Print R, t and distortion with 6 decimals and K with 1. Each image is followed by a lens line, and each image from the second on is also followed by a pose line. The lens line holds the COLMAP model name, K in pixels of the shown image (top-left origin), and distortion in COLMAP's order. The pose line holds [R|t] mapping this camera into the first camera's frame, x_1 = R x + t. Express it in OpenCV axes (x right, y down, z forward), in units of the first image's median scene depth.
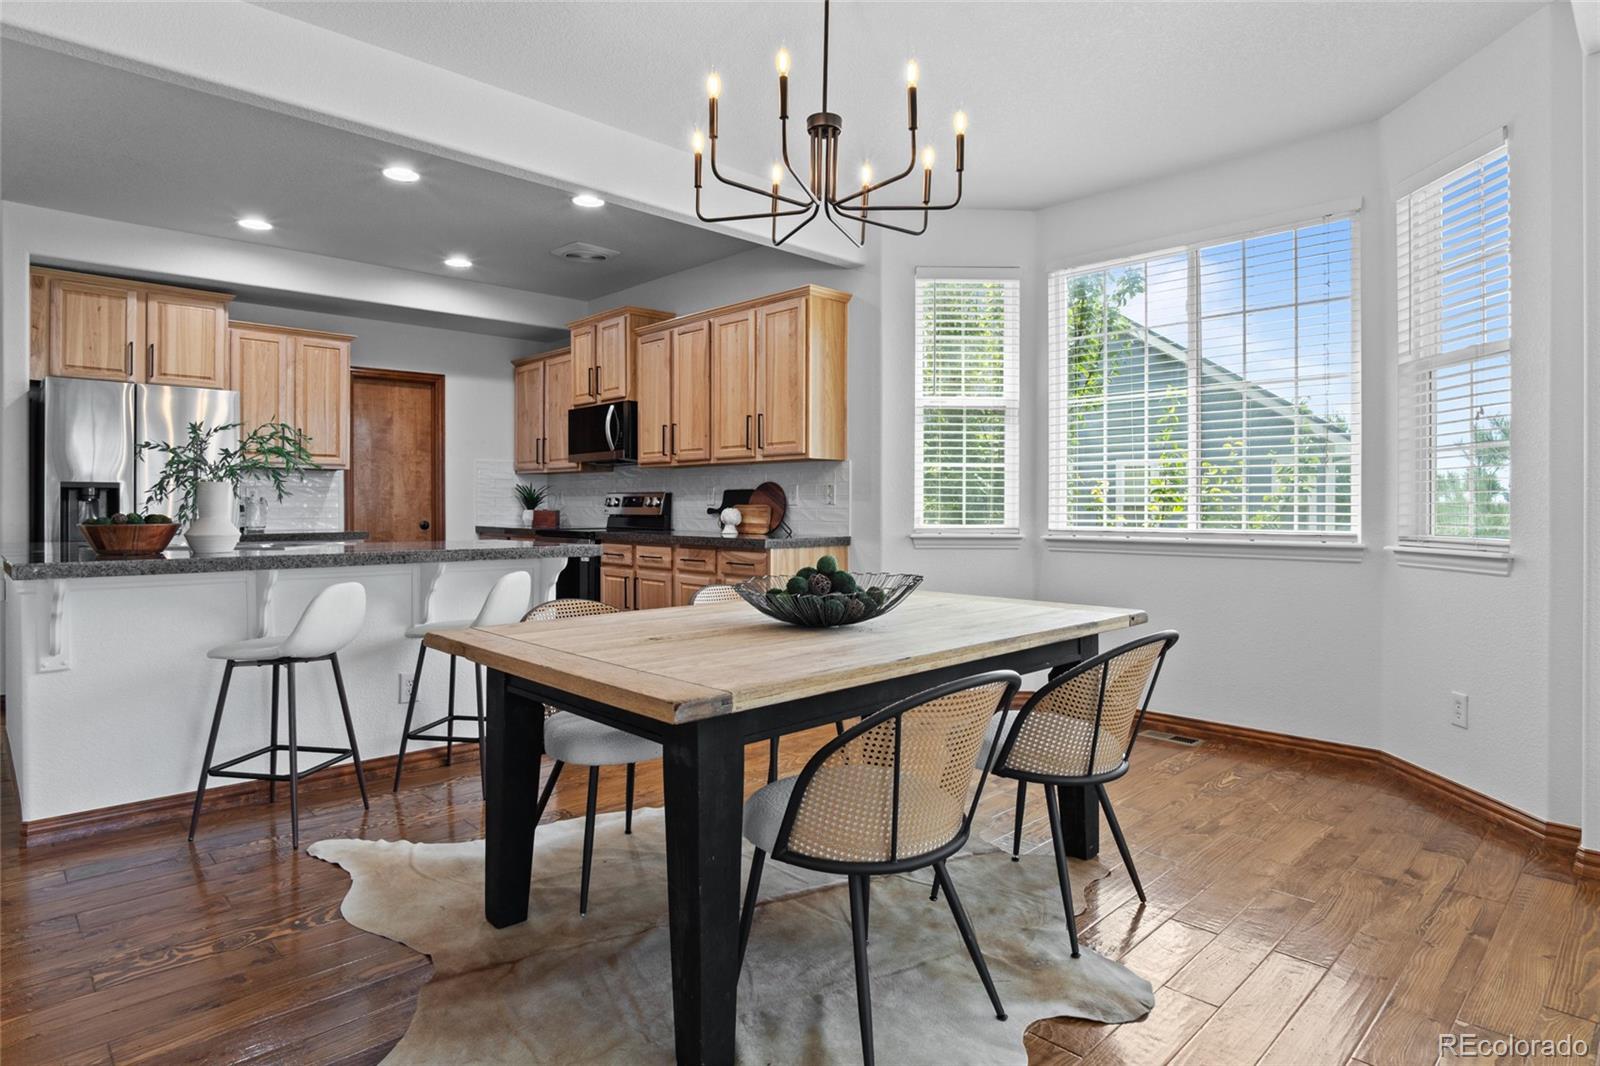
lens RADIAL K [[874.5, 0, 800.6], [0, 874.5, 510.3], [0, 0, 1]] dist [-0.032048, 0.007781]
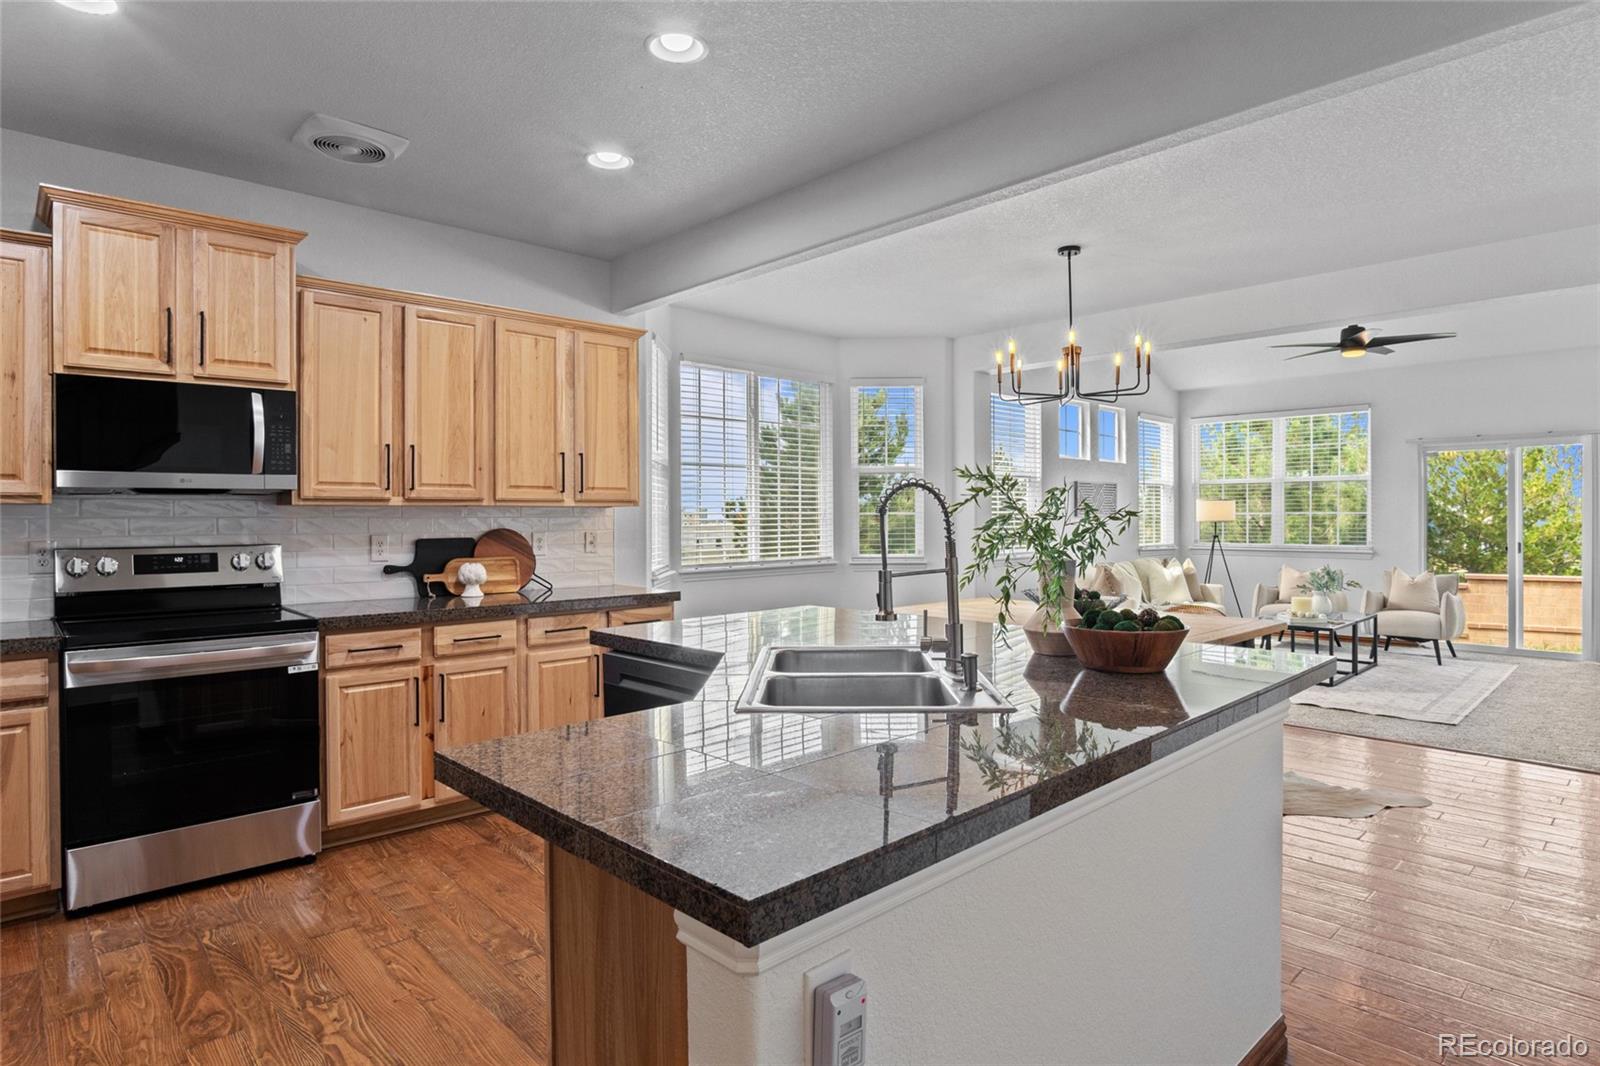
lens RADIAL K [[874.5, 0, 791.0], [0, 874.5, 519.4], [0, 0, 1]] dist [-0.032048, 0.007781]
pose [[0.015535, -0.003901, 0.999872, -0.888442], [0.010406, 0.999939, 0.003740, -0.043282], [-0.999825, 0.010347, 0.015575, 0.748800]]
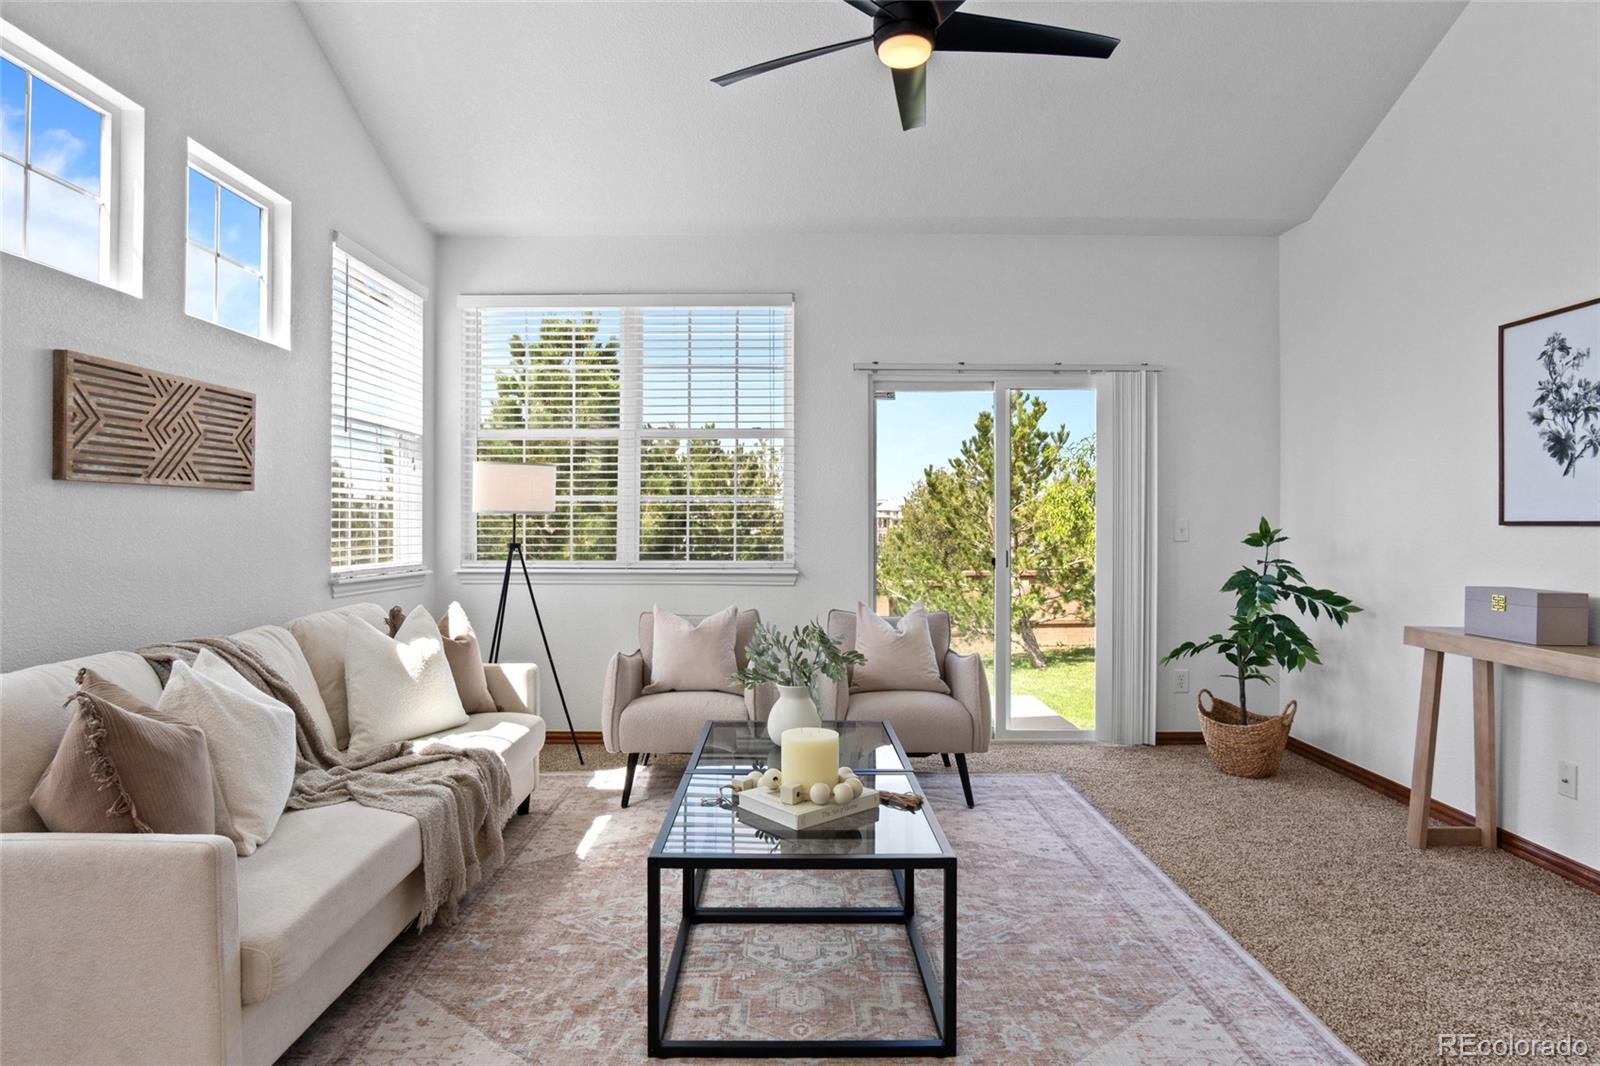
lens RADIAL K [[874.5, 0, 797.2], [0, 874.5, 514.3], [0, 0, 1]] dist [-0.032048, 0.007781]
pose [[-0.716586, 0.006295, 0.697471, 0.163739], [0.001959, 0.999973, -0.007013, -0.015457], [-0.697496, -0.003659, -0.716579, 0.297284]]
